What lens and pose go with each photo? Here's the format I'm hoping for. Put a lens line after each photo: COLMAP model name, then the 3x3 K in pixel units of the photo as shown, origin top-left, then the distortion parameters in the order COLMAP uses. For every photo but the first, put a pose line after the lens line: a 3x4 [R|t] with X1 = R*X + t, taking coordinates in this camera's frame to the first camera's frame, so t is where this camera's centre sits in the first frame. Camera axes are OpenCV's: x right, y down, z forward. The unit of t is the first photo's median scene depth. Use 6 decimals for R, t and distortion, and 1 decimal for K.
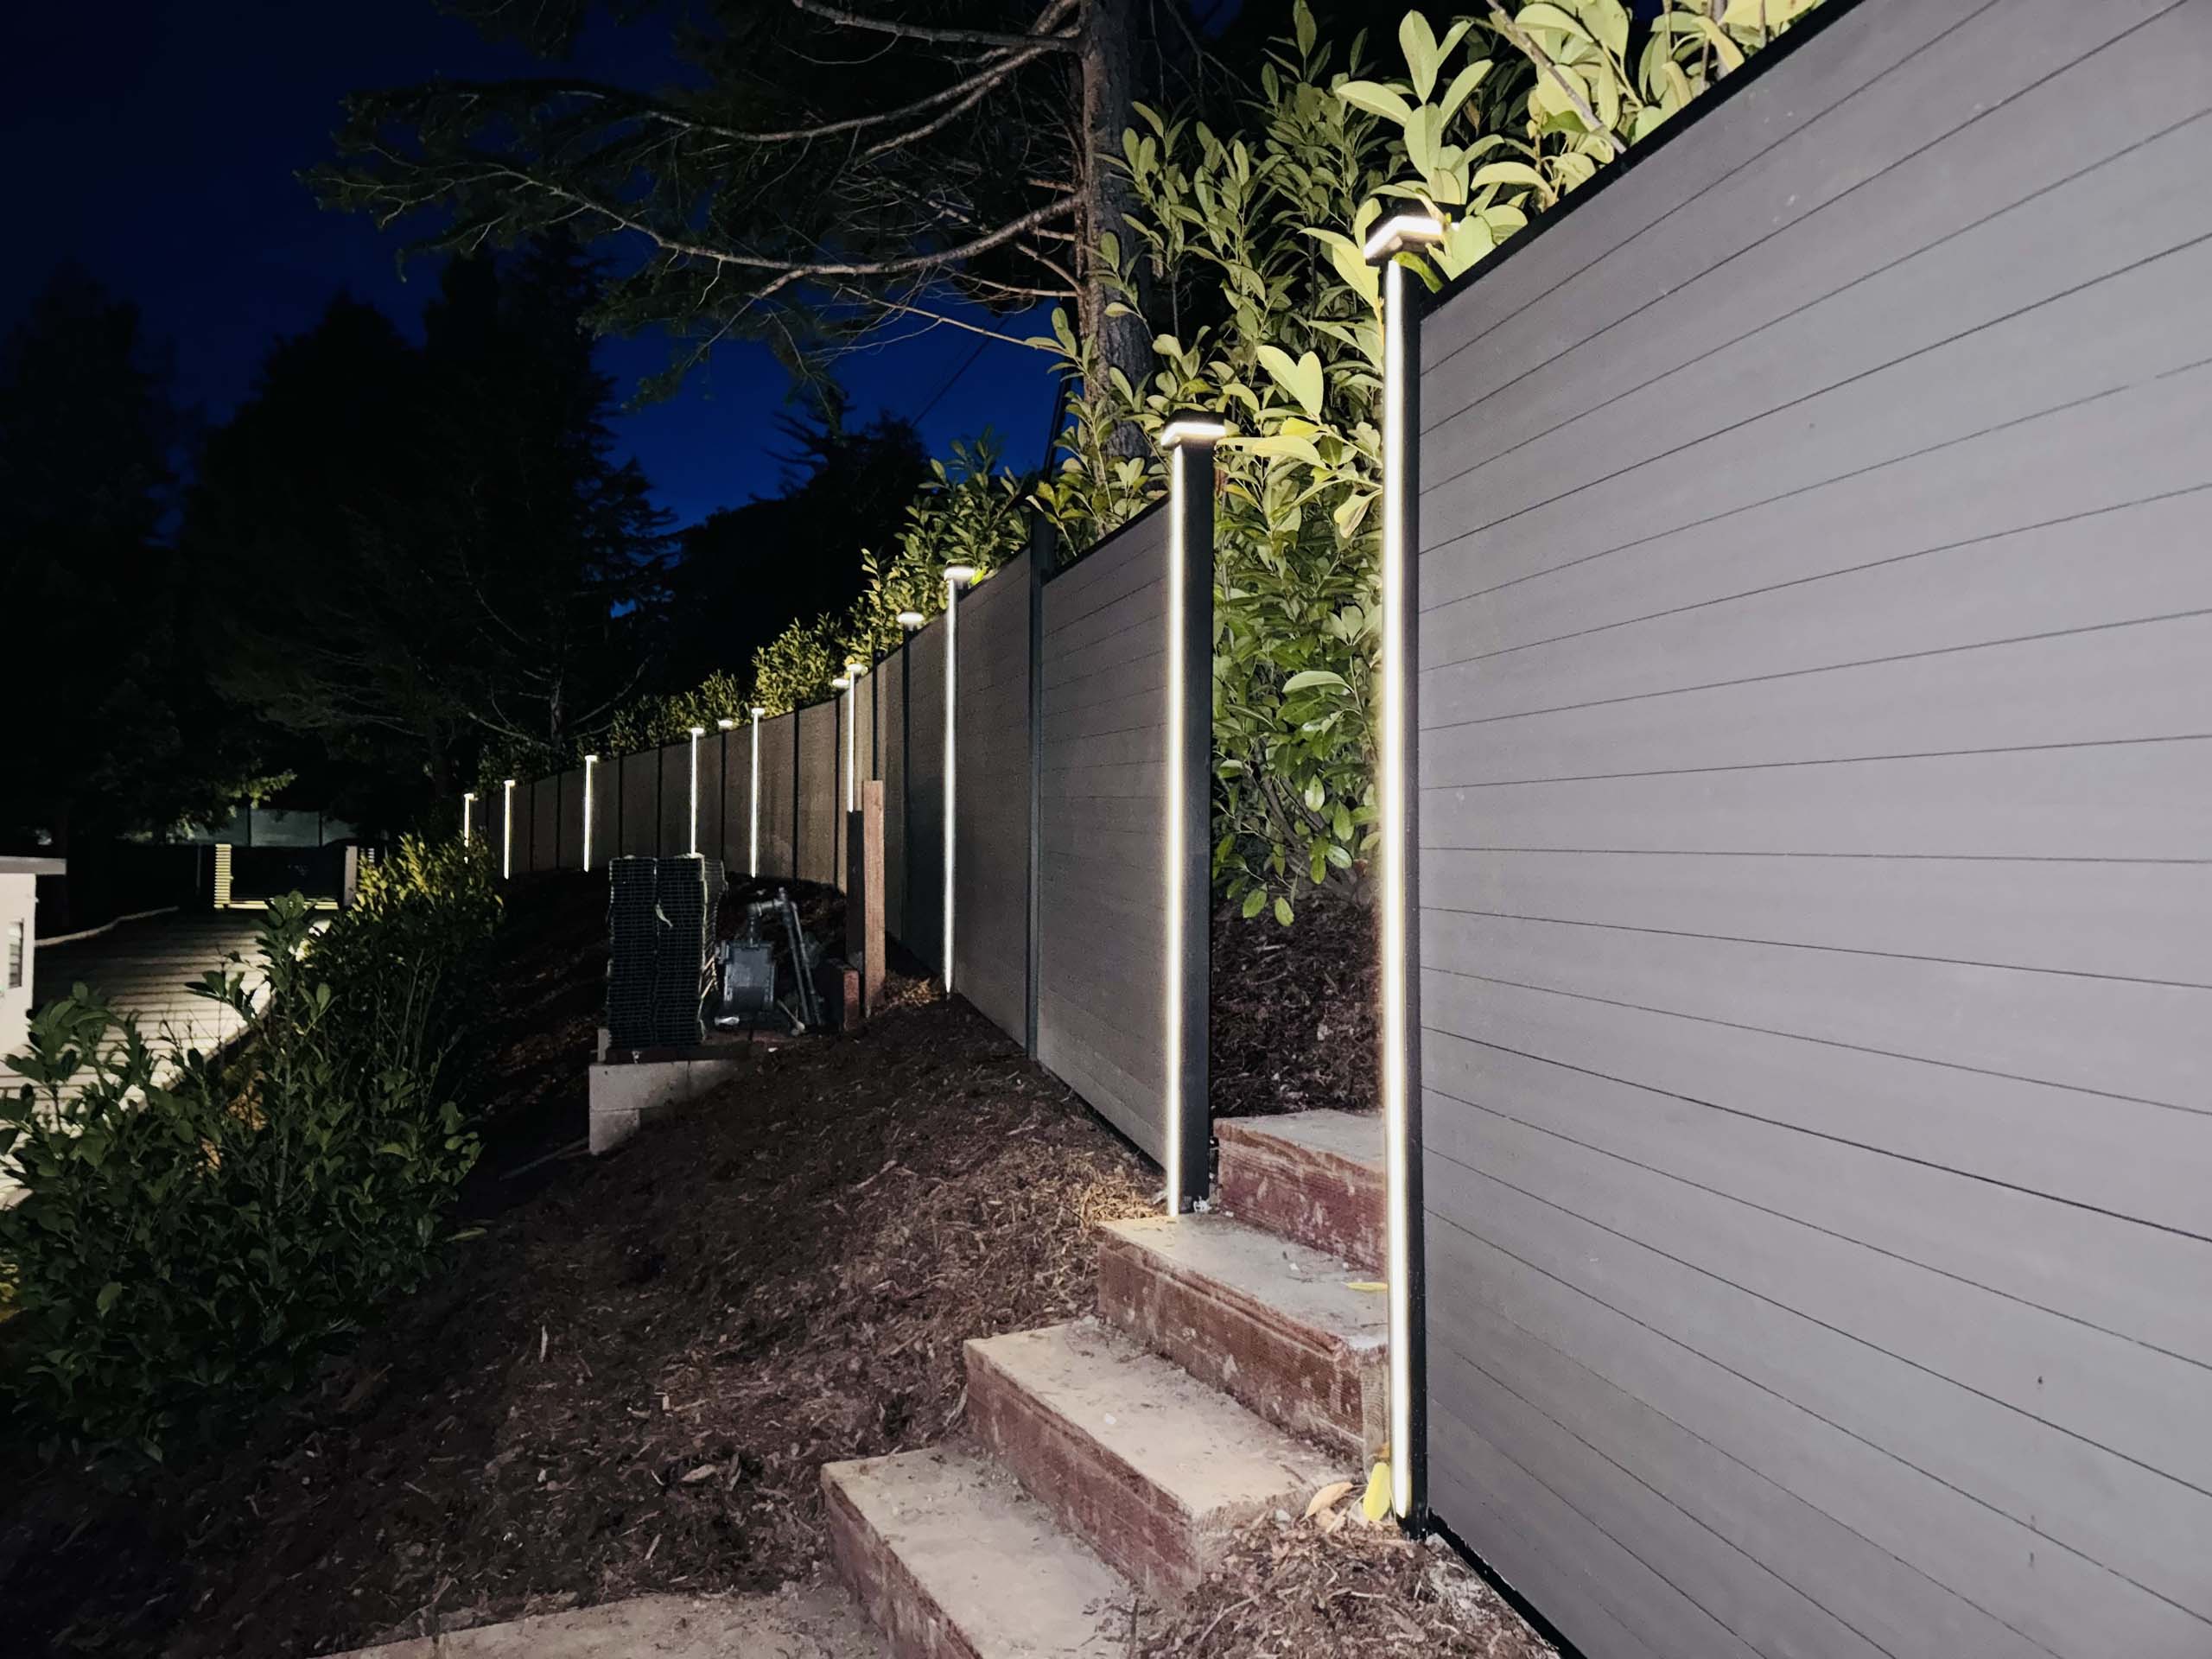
lens RADIAL K [[1861.1, 0, 1104.1], [0, 1861.1, 828.7], [0, 0, 1]] dist [0.001121, -0.007408]
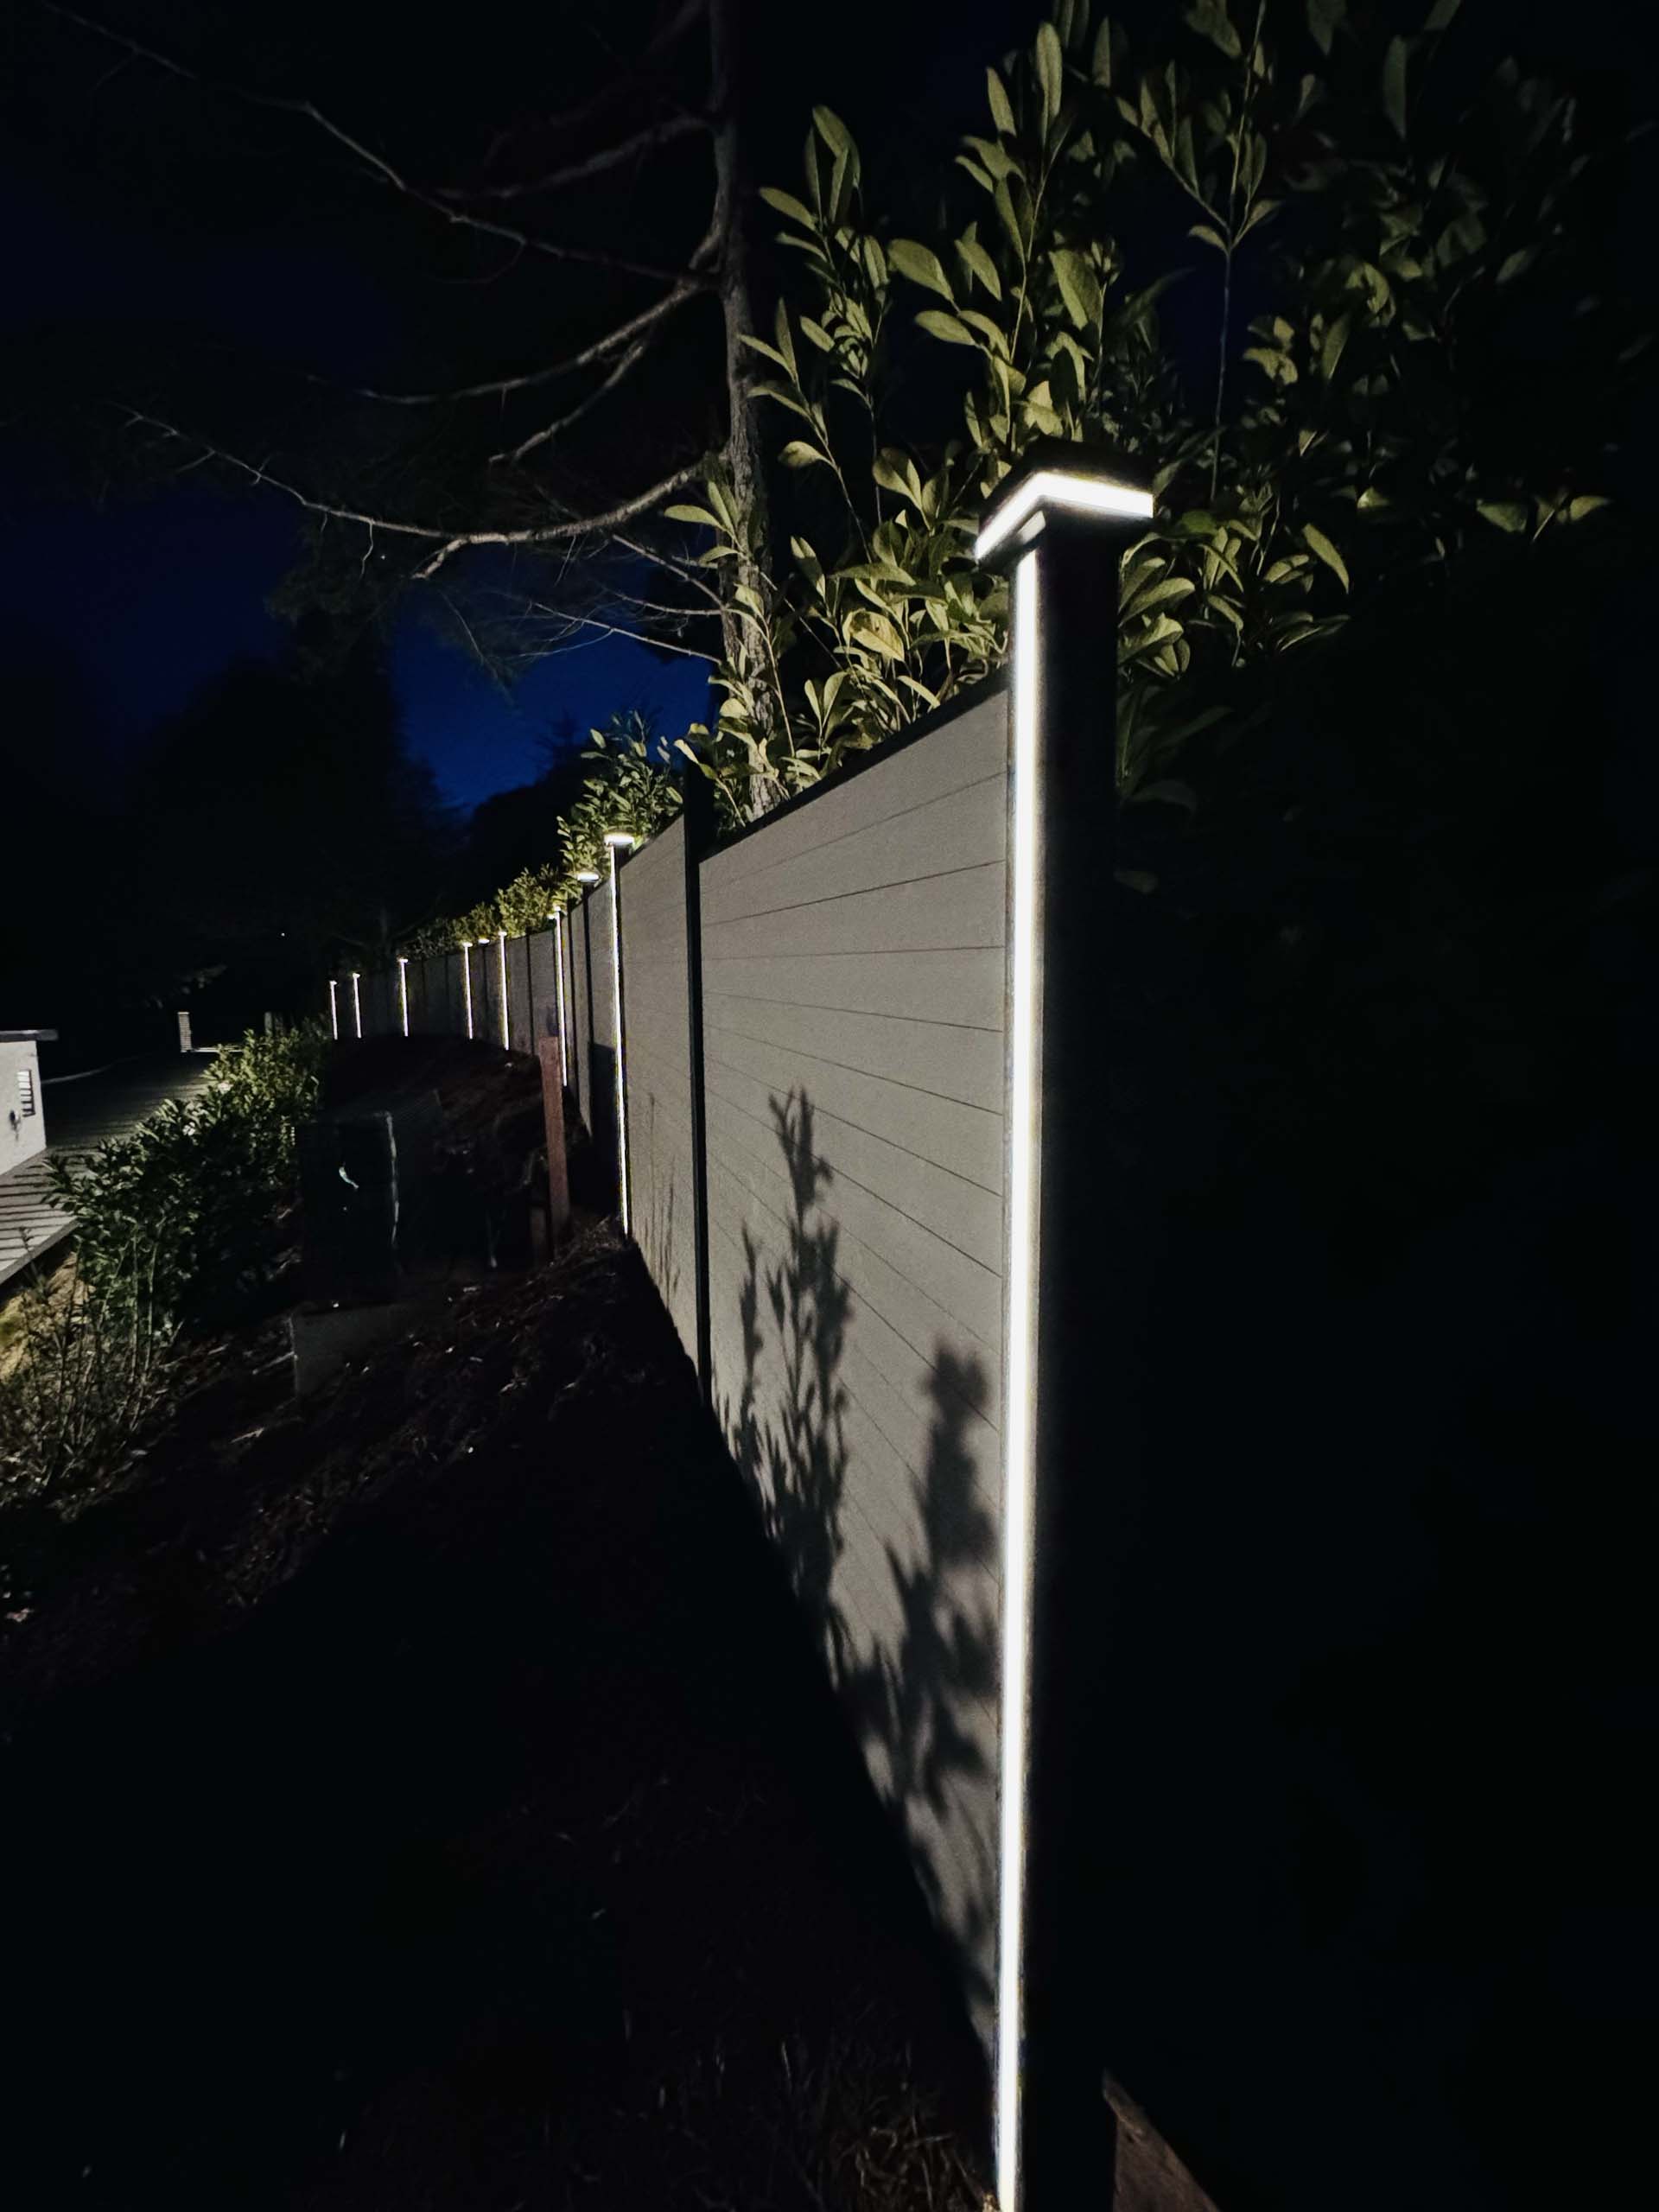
lens RADIAL K [[1081.5, 0, 836.7], [0, 1081.5, 1108.1], [0, 0, 1]] dist [-0.002857, 0.000261]
pose [[0.996119, -0.027605, 0.083575, -0.006458], [0.017863, 0.993189, 0.115135, -0.031179], [-0.086184, -0.113195, 0.989828, 0.209798]]
